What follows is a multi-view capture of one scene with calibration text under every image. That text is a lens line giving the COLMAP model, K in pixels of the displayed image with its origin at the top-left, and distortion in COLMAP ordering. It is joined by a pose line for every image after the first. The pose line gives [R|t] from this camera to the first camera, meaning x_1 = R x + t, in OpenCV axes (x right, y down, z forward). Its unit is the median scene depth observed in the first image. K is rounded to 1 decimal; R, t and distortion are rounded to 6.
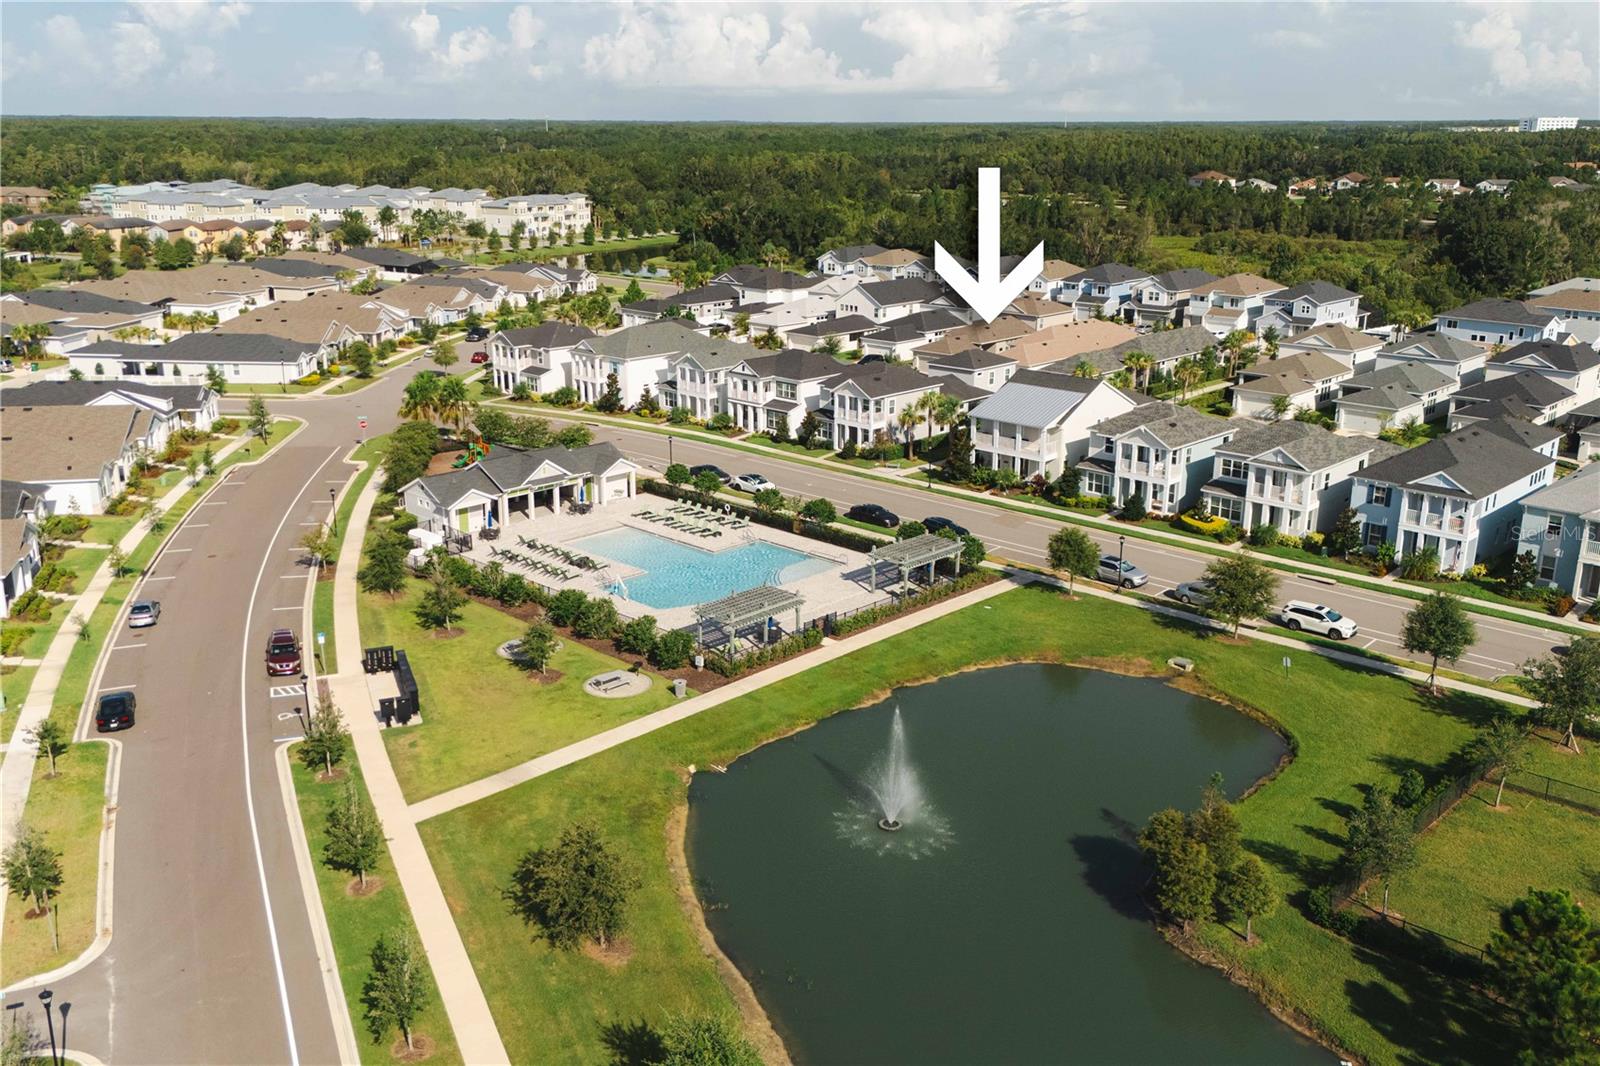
lens RADIAL K [[1383.7, 0, 781.7], [0, 1383.7, 530.4], [0, 0, 1]] dist [0.155325, -0.322498]
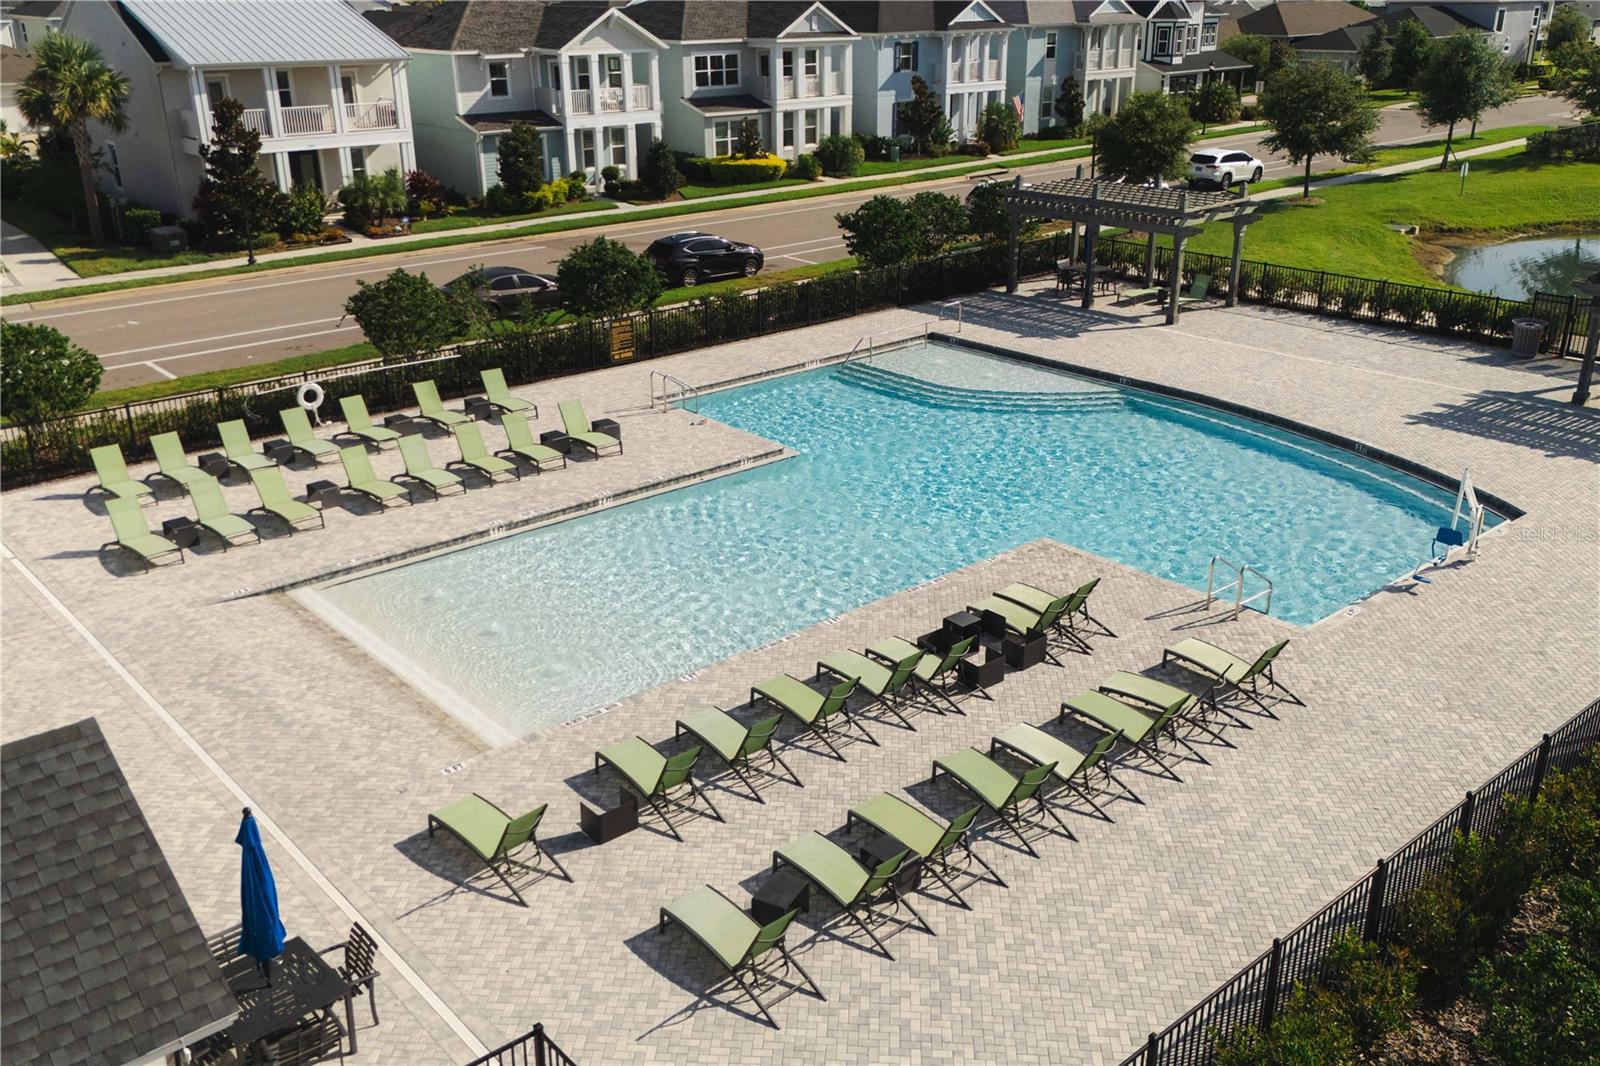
lens RADIAL K [[1389.9, 0, 800.0], [0, 1389.9, 533.0], [0, 0, 1]] dist [0.096387, -0.117017]
pose [[0.077306, -0.371680, 0.925137, -0.223784], [0.285954, 0.897194, 0.336560, -0.044157], [-0.955120, 0.238529, 0.175642, 0.695596]]
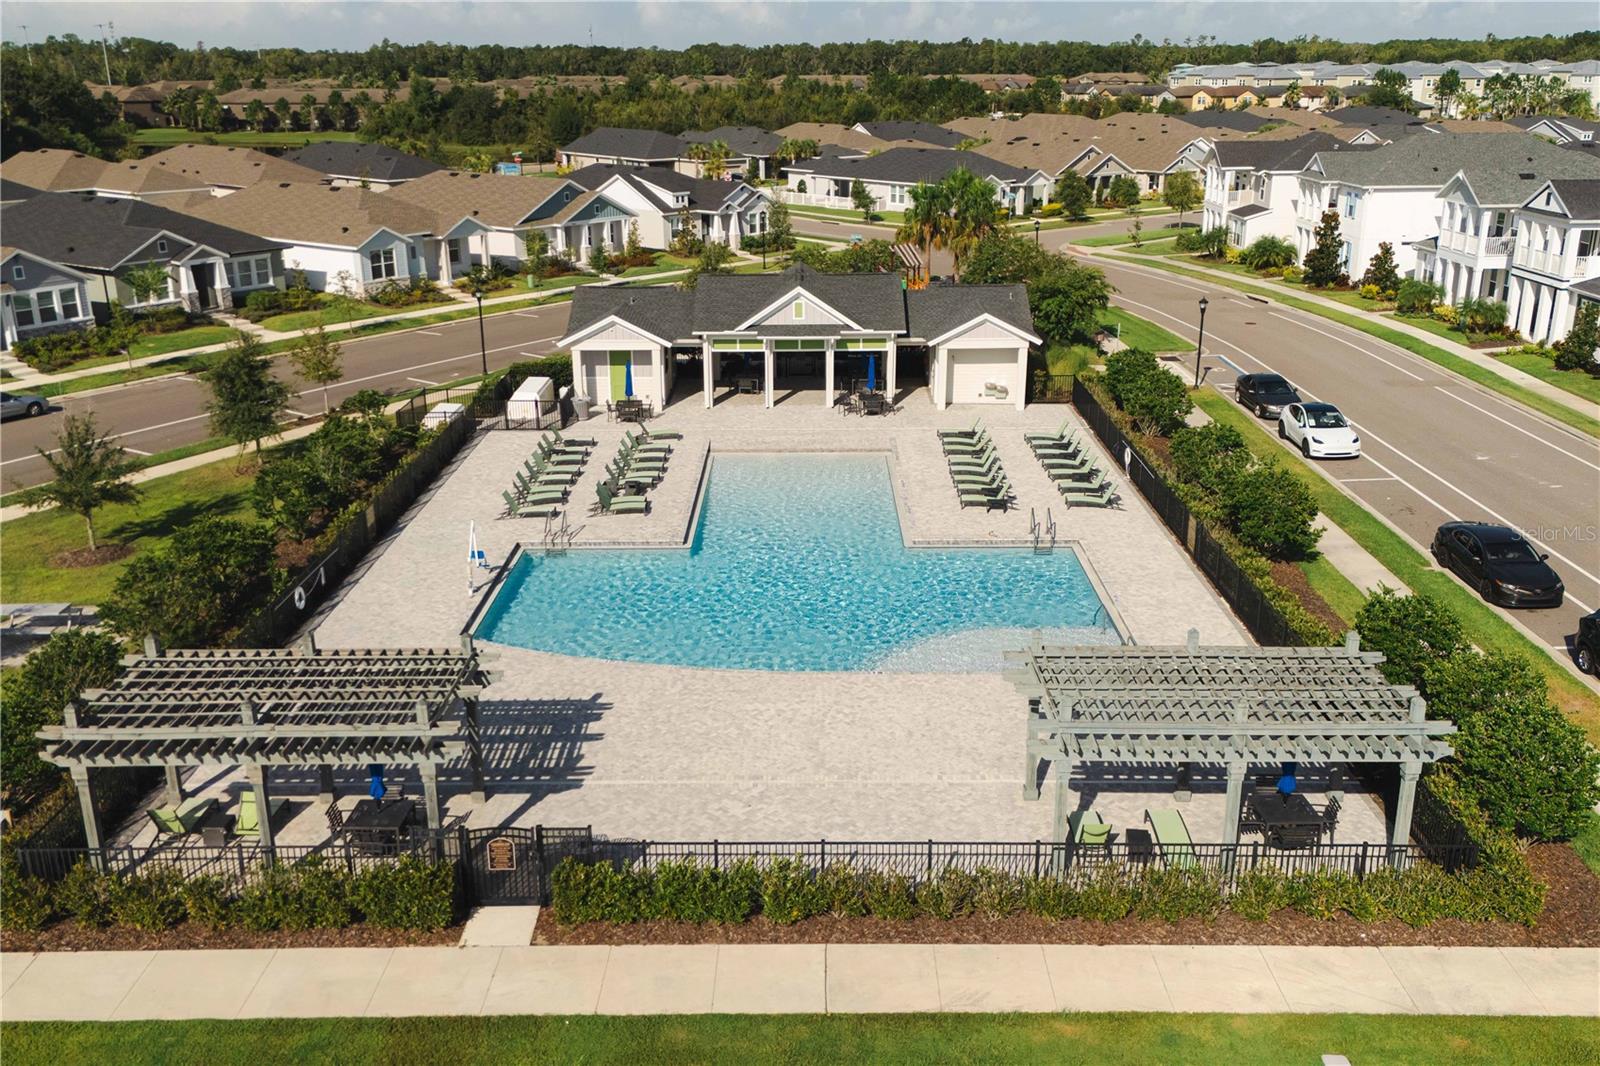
lens RADIAL K [[1389.9, 0, 800.0], [0, 1389.9, 533.0], [0, 0, 1]] dist [0.096387, -0.117017]
pose [[0.696039, 0.224840, -0.681892, 0.140790], [-0.195305, 0.973184, 0.121531, -0.020443], [0.690931, 0.048587, 0.721286, 0.508780]]
